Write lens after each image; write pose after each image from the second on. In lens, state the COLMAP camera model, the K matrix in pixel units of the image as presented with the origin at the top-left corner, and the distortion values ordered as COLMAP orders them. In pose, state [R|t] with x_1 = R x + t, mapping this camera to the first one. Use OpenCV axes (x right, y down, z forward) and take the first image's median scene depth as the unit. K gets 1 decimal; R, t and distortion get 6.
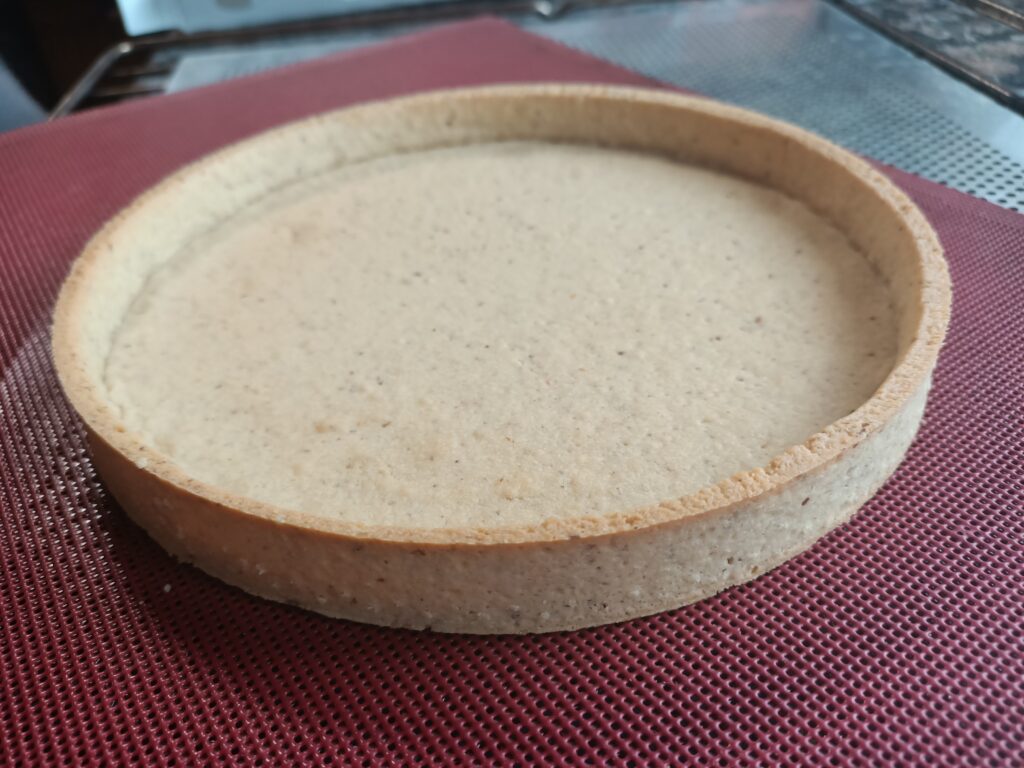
lens RADIAL K [[806.0, 0, 512.4], [0, 806.0, 384.8], [0, 0, 1]] dist [-0.010255, -0.007188]
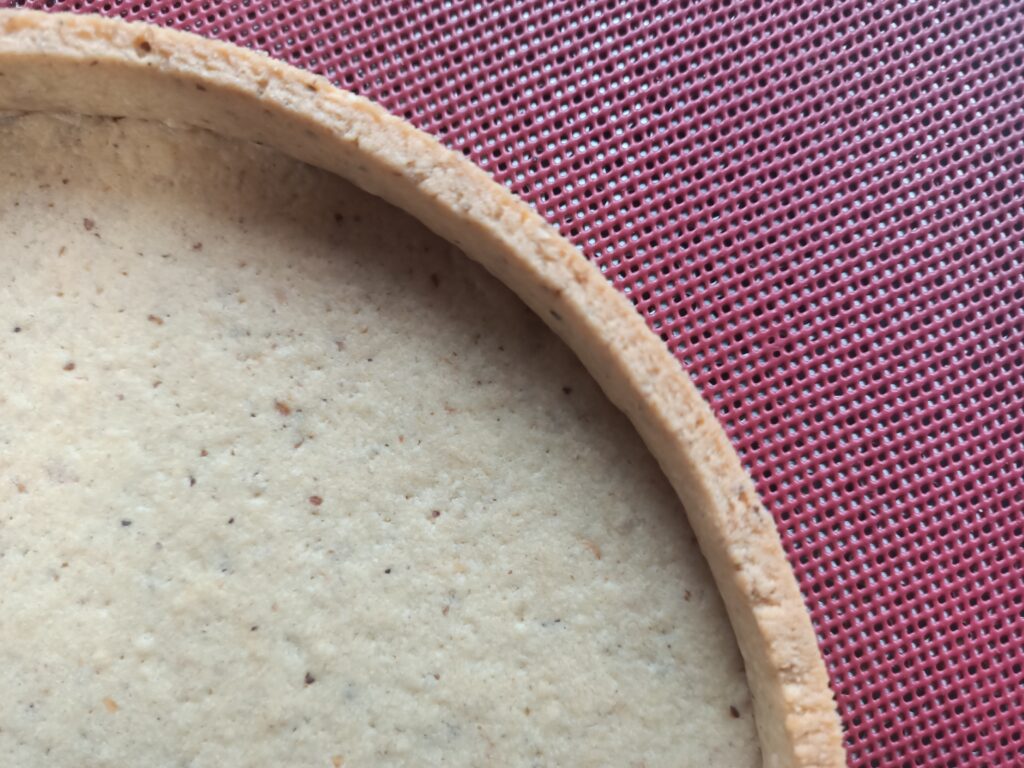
lens RADIAL K [[806.0, 0, 514.2], [0, 806.0, 384.3], [0, 0, 1]] dist [-0.010255, -0.007188]
pose [[0.215707, -0.971374, 0.099513, 0.338903], [0.613066, 0.214048, 0.760483, -0.464802], [-0.760014, -0.103033, 0.641688, 0.586788]]
